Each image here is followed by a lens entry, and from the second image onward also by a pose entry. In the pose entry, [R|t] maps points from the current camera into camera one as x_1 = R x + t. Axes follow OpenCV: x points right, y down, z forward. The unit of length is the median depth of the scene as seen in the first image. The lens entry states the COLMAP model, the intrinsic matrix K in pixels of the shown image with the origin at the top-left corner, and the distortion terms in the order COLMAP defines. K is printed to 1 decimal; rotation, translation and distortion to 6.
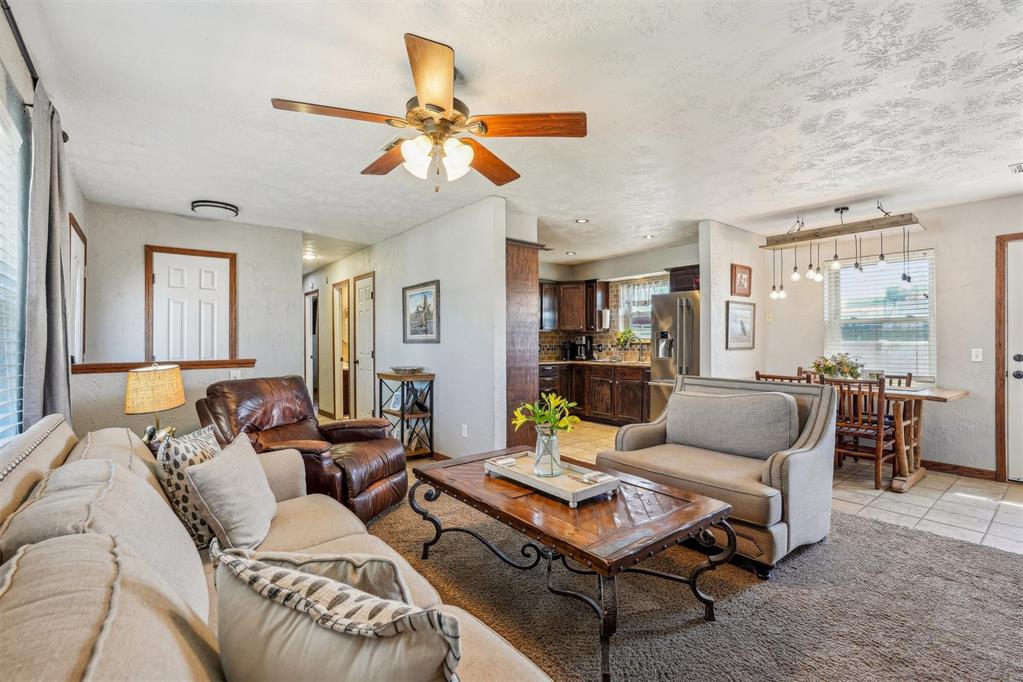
lens RADIAL K [[461.1, 0, 514.0], [0, 461.1, 335.4], [0, 0, 1]] dist [-0.000768, 0.000141]
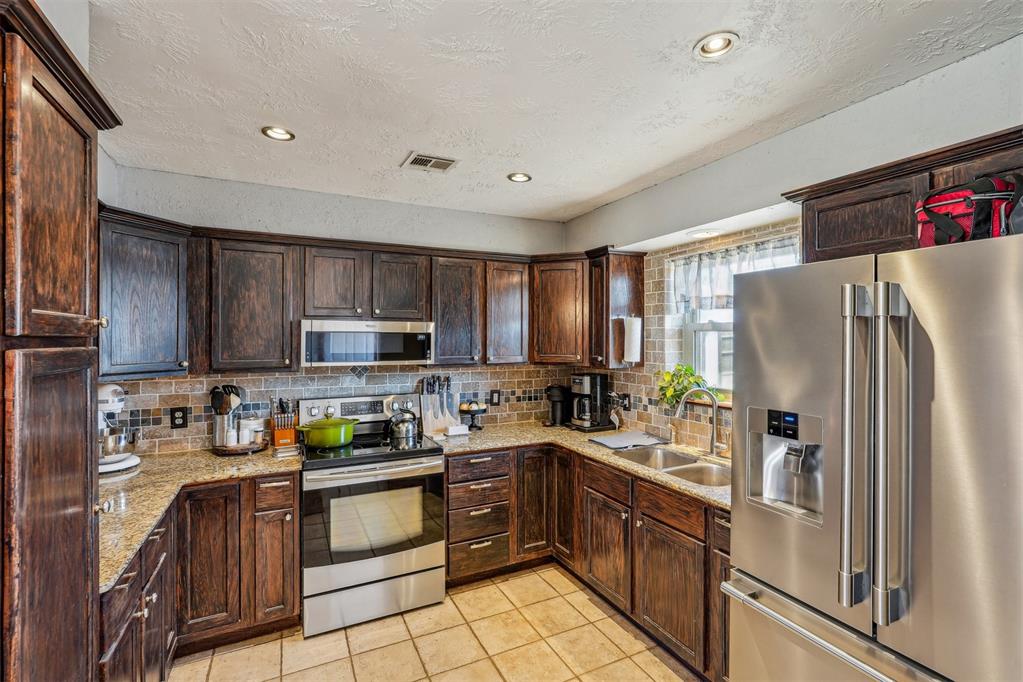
lens RADIAL K [[459.9, 0, 512.8], [0, 459.9, 338.8], [0, 0, 1]] dist [-0.015437, 0.006625]
pose [[0.977273, -0.001548, -0.211981, 0.193557], [0.004505, 0.999899, 0.013468, -0.045363], [0.211939, -0.014117, 0.977181, 0.598959]]
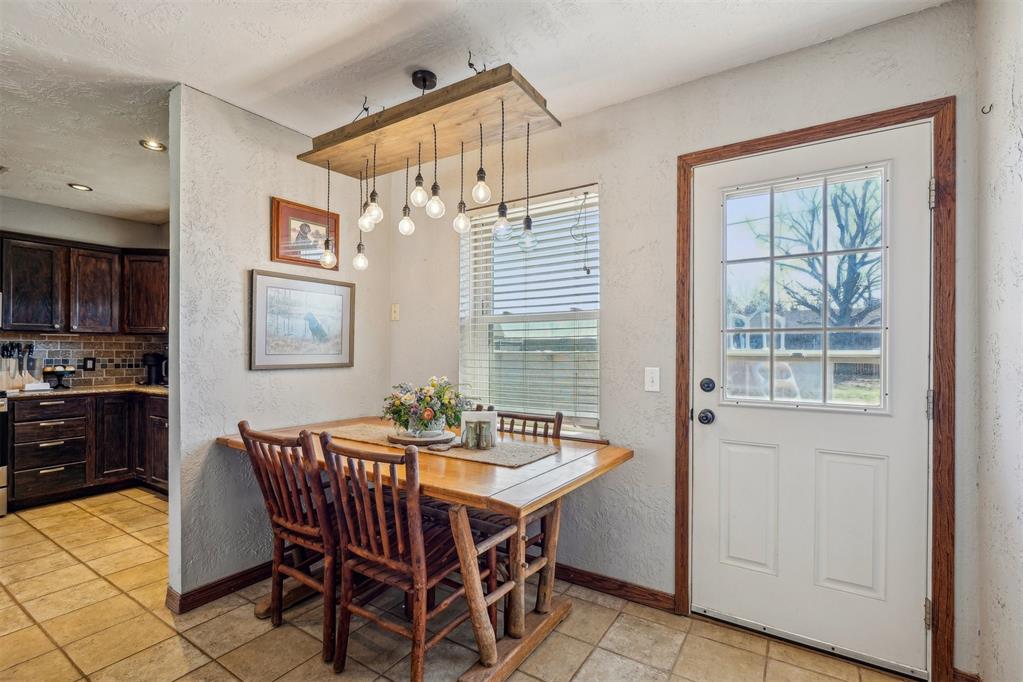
lens RADIAL K [[461.3, 0, 515.4], [0, 461.3, 350.2], [0, 0, 1]] dist [-0.019176, 0.006731]
pose [[0.946816, 0.000307, 0.321775, 0.414158], [-0.003549, 0.999949, 0.009490, 0.002623], [-0.321755, -0.010128, 0.946769, 0.330338]]
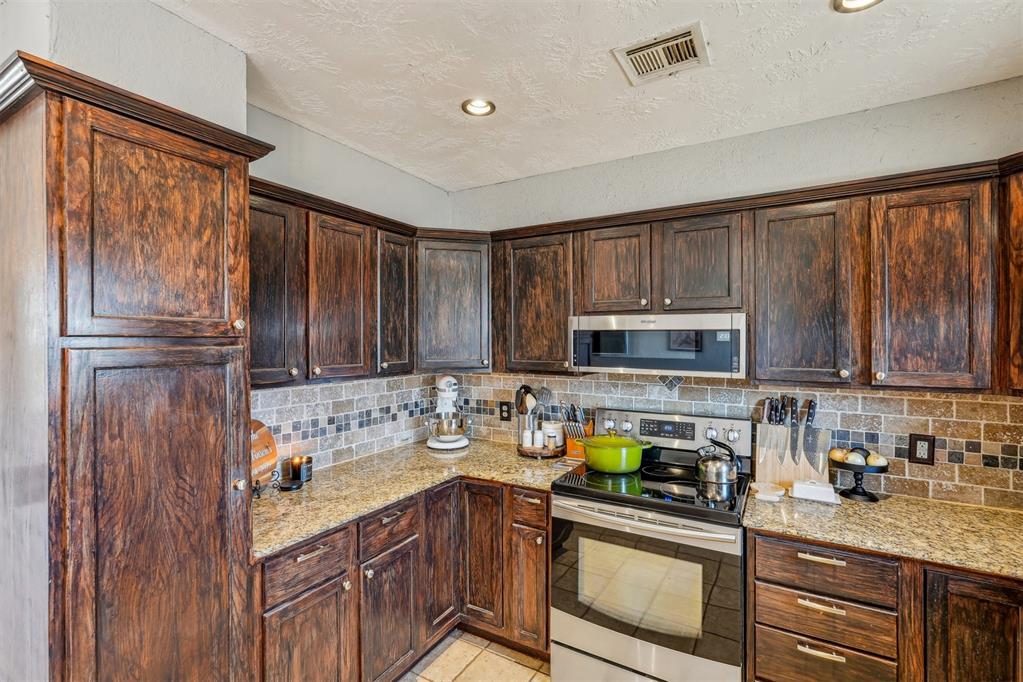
lens RADIAL K [[459.9, 0, 512.8], [0, 459.9, 338.8], [0, 0, 1]] dist [-0.015437, 0.006625]
pose [[0.354096, -0.000035, -0.935209, 0.234944], [0.013373, 0.999898, 0.005026, -0.043184], [0.935113, -0.014286, 0.354061, 0.777769]]
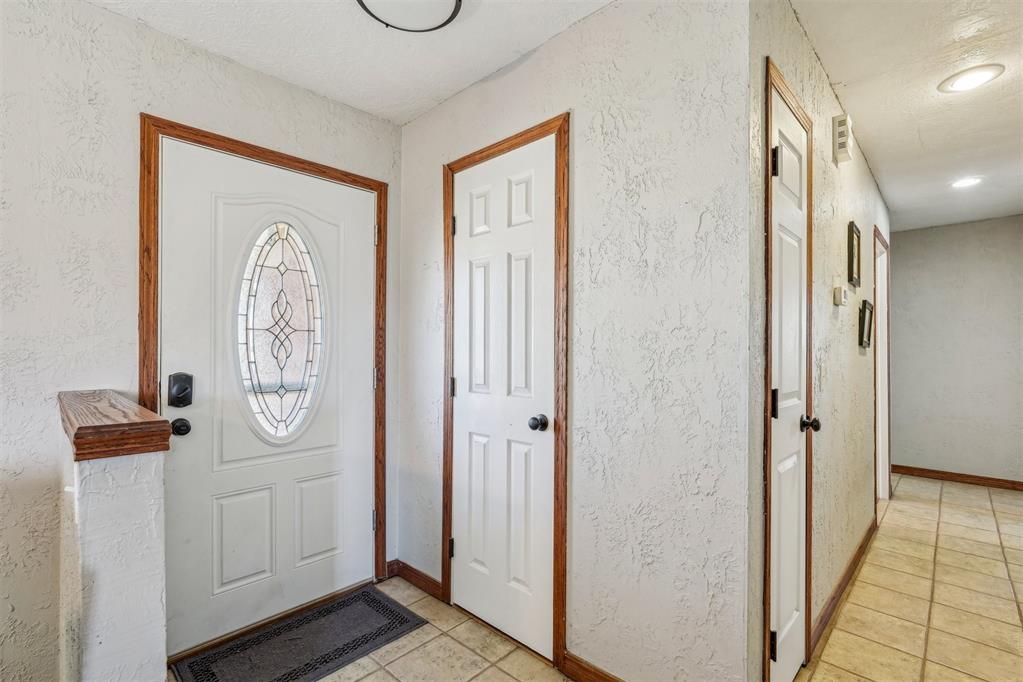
lens RADIAL K [[463.7, 0, 511.5], [0, 463.7, 341.0], [0, 0, 1]] dist [0.001333, 0.000117]
pose [[0.130330, -0.013704, -0.991376, -0.173091], [0.009148, 0.999879, -0.012619, 0.007530], [0.991428, -0.007425, 0.130440, 0.644318]]
